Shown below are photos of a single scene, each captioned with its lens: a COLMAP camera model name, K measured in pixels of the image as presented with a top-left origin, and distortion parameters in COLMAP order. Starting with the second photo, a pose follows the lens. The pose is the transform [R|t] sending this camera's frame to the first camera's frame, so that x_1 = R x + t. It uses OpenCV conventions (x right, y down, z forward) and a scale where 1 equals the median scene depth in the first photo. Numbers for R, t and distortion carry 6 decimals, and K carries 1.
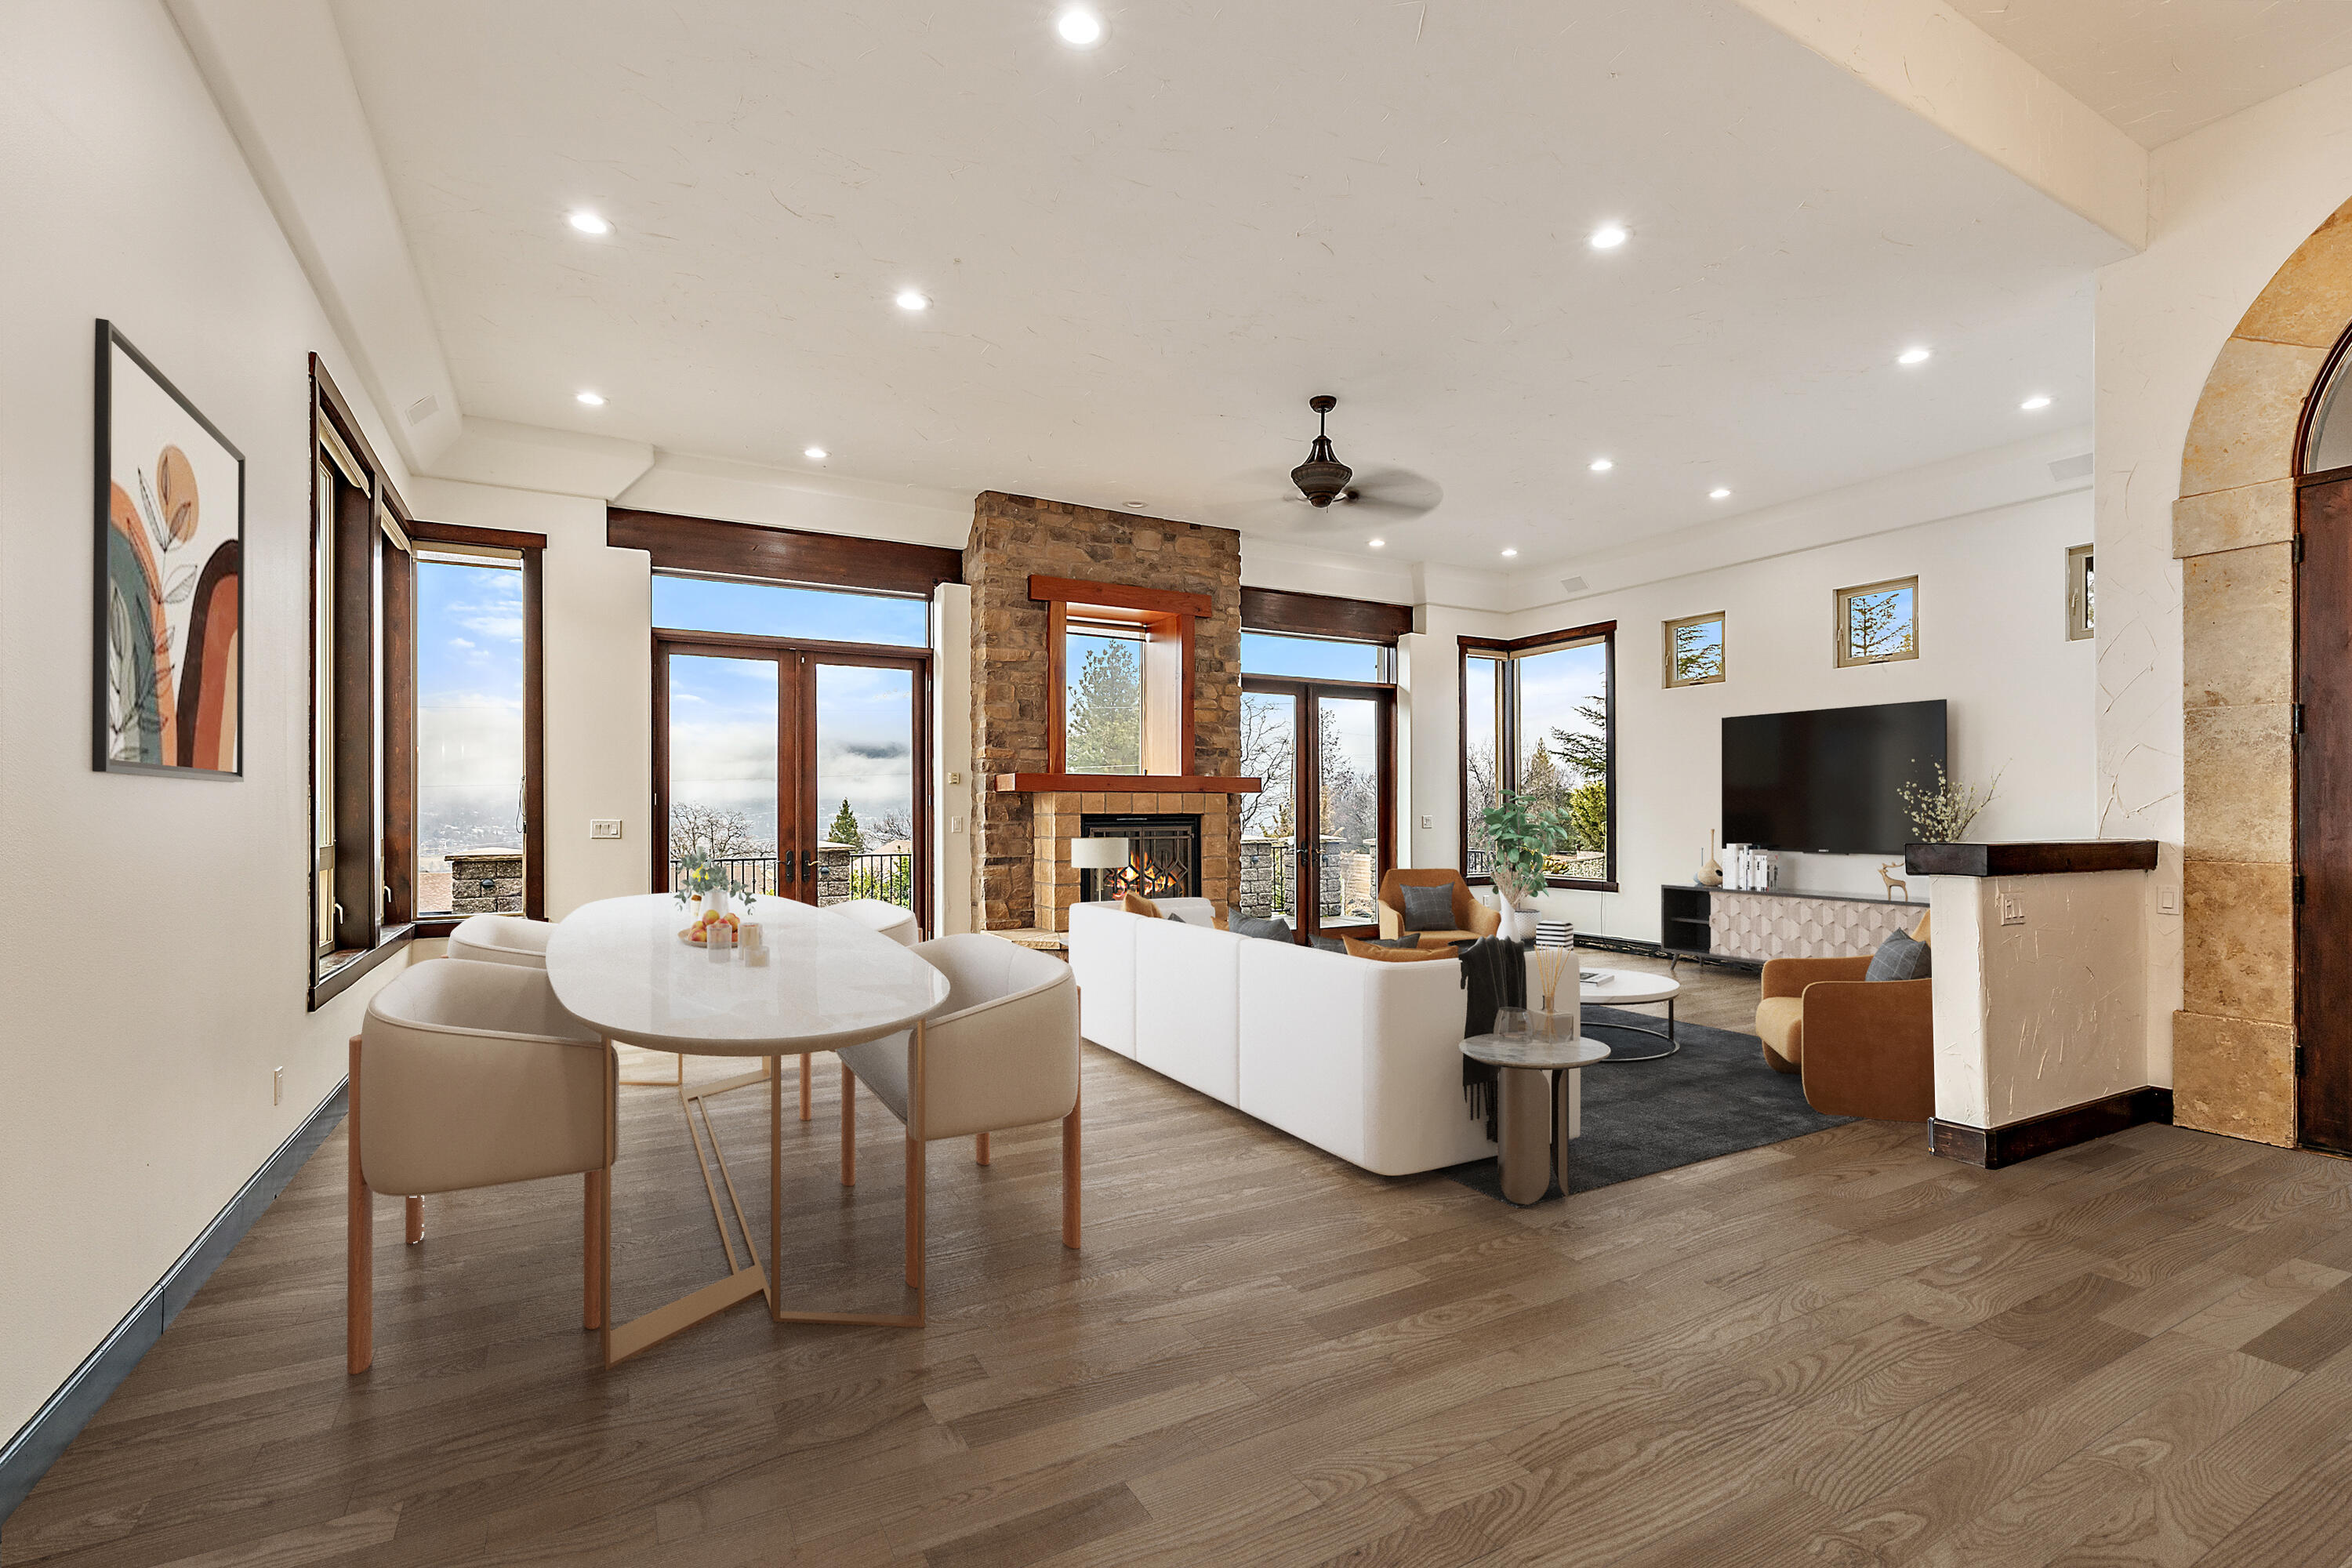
lens RADIAL K [[1063.6, 0, 1172.4], [0, 1063.6, 794.9], [0, 0, 1]] dist [0.006697, -0.000781]
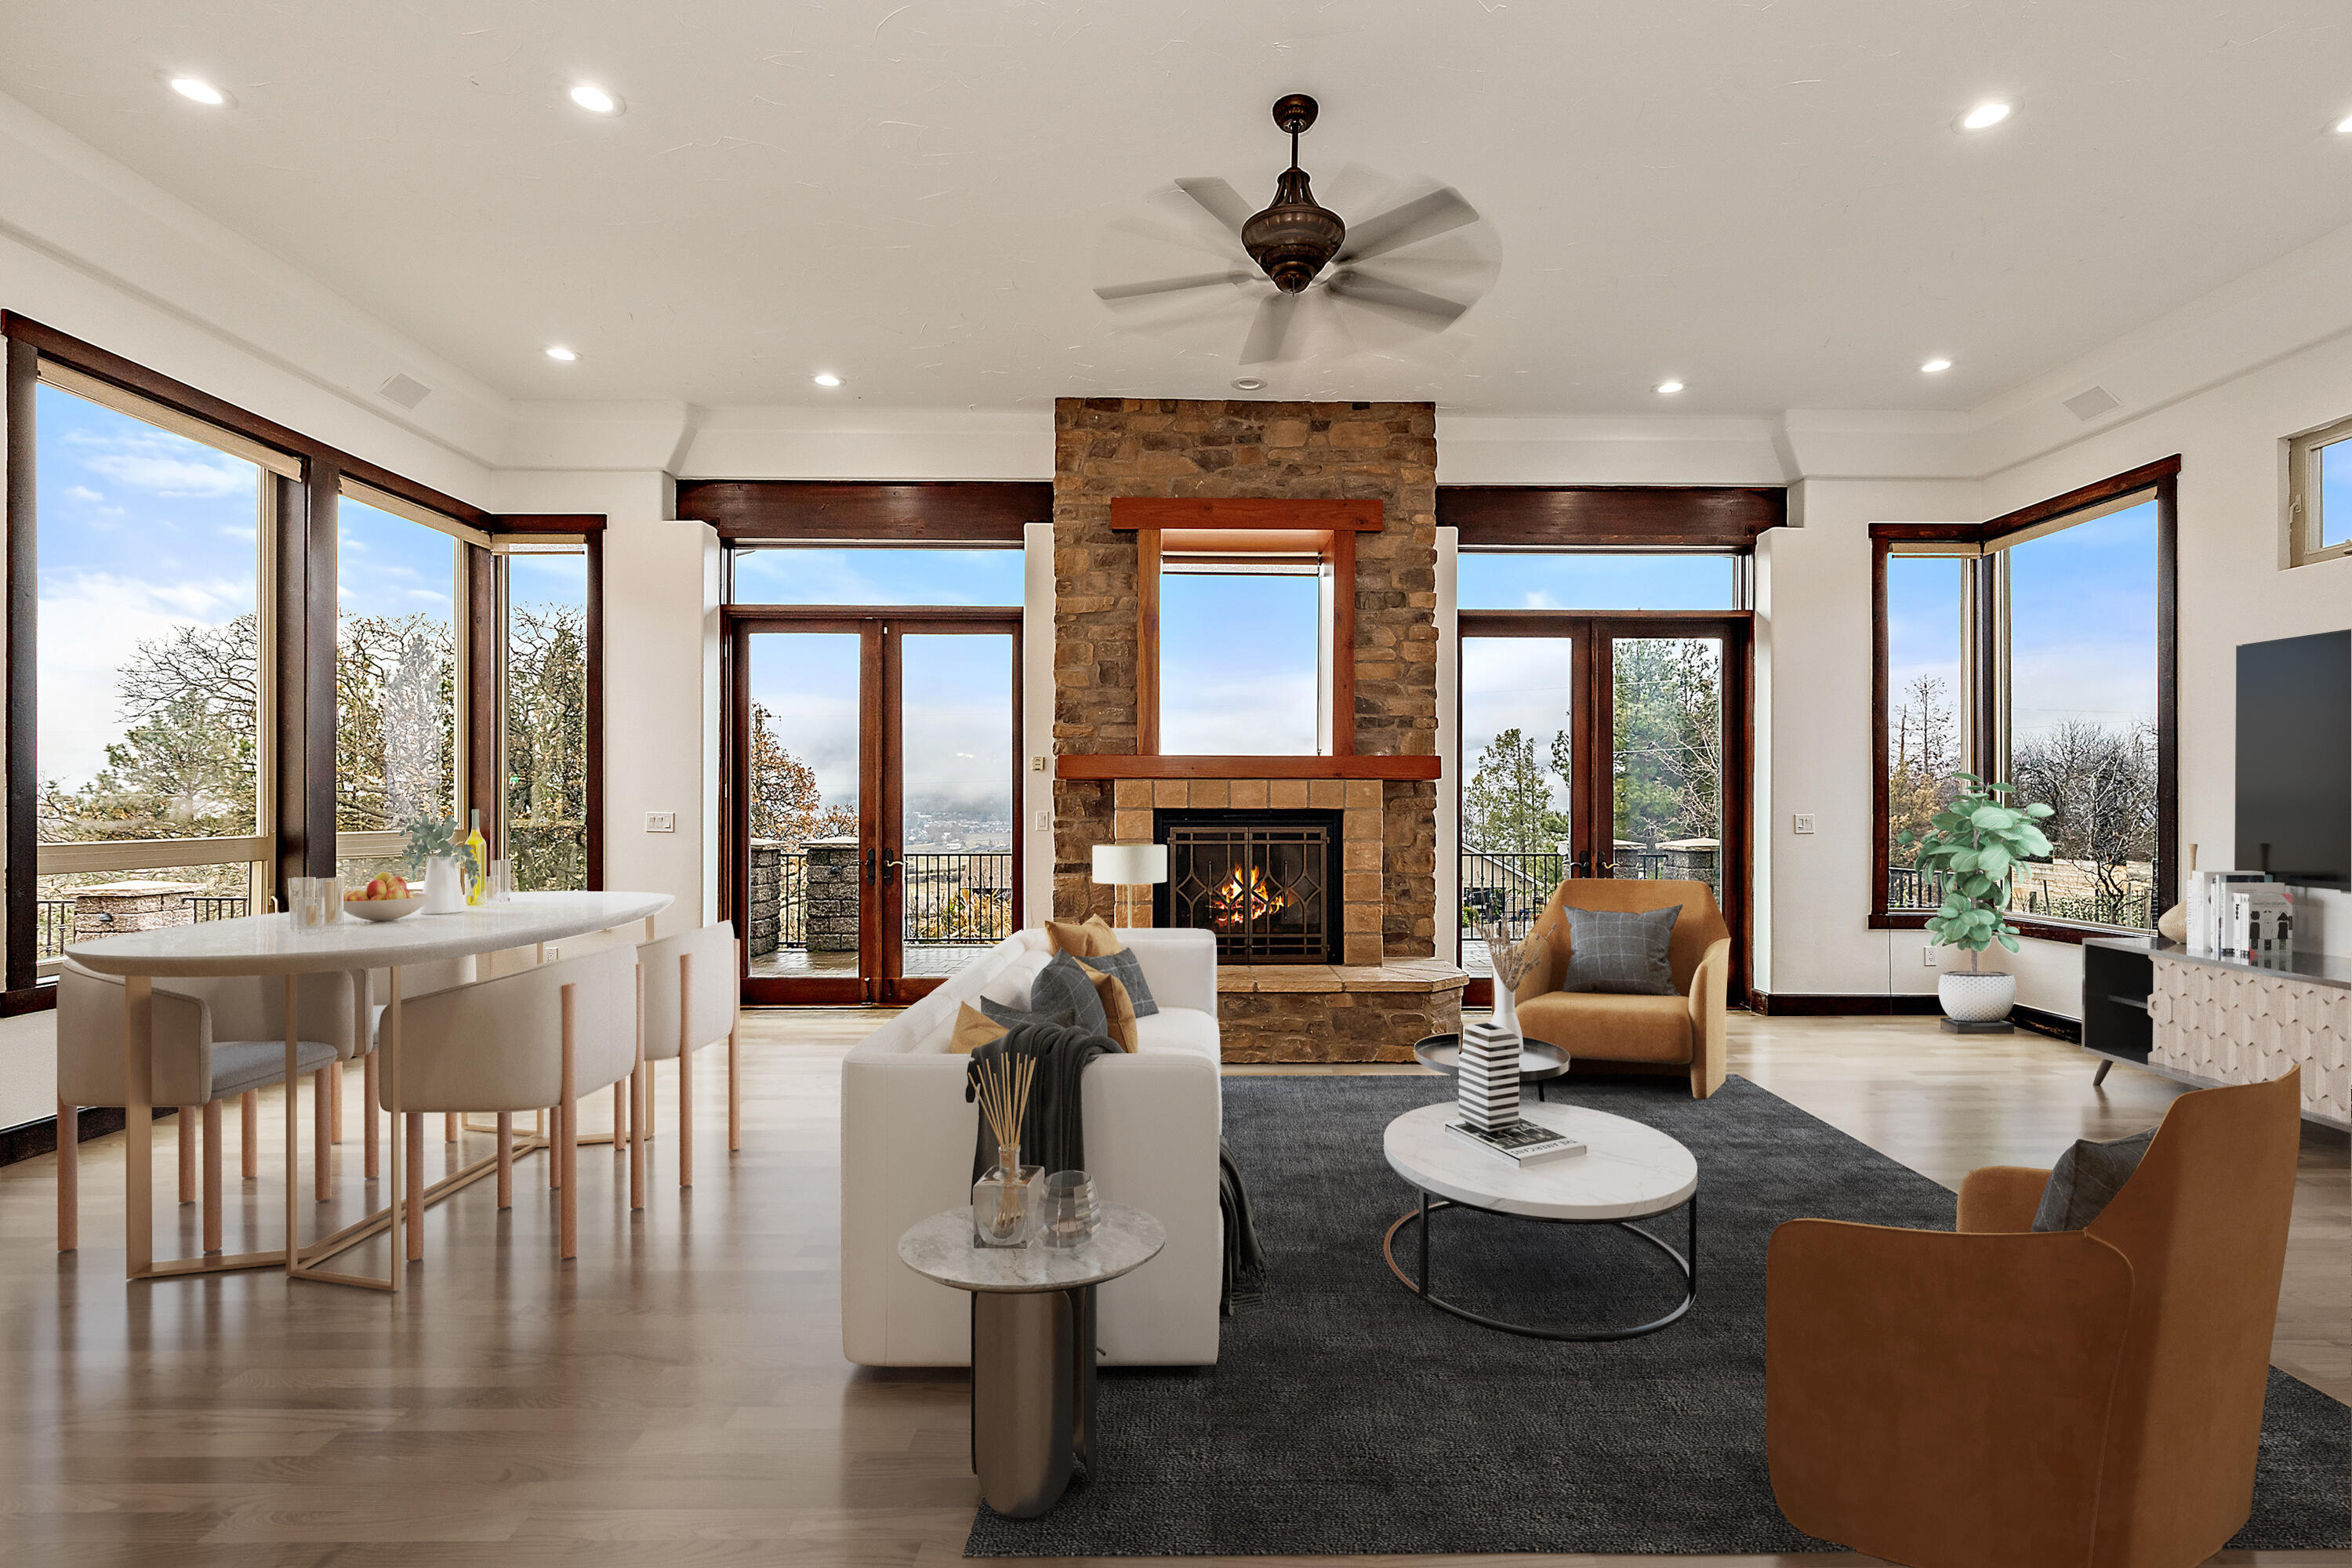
lens RADIAL K [[1063.6, 0, 1185.8], [0, 1063.6, 791.7], [0, 0, 1]] dist [0.006697, -0.000781]
pose [[0.879339, -0.001784, -0.476192, 0.276851], [0.003880, 0.999987, 0.003420, 0.003507], [0.476180, -0.004855, 0.879335, 0.340417]]
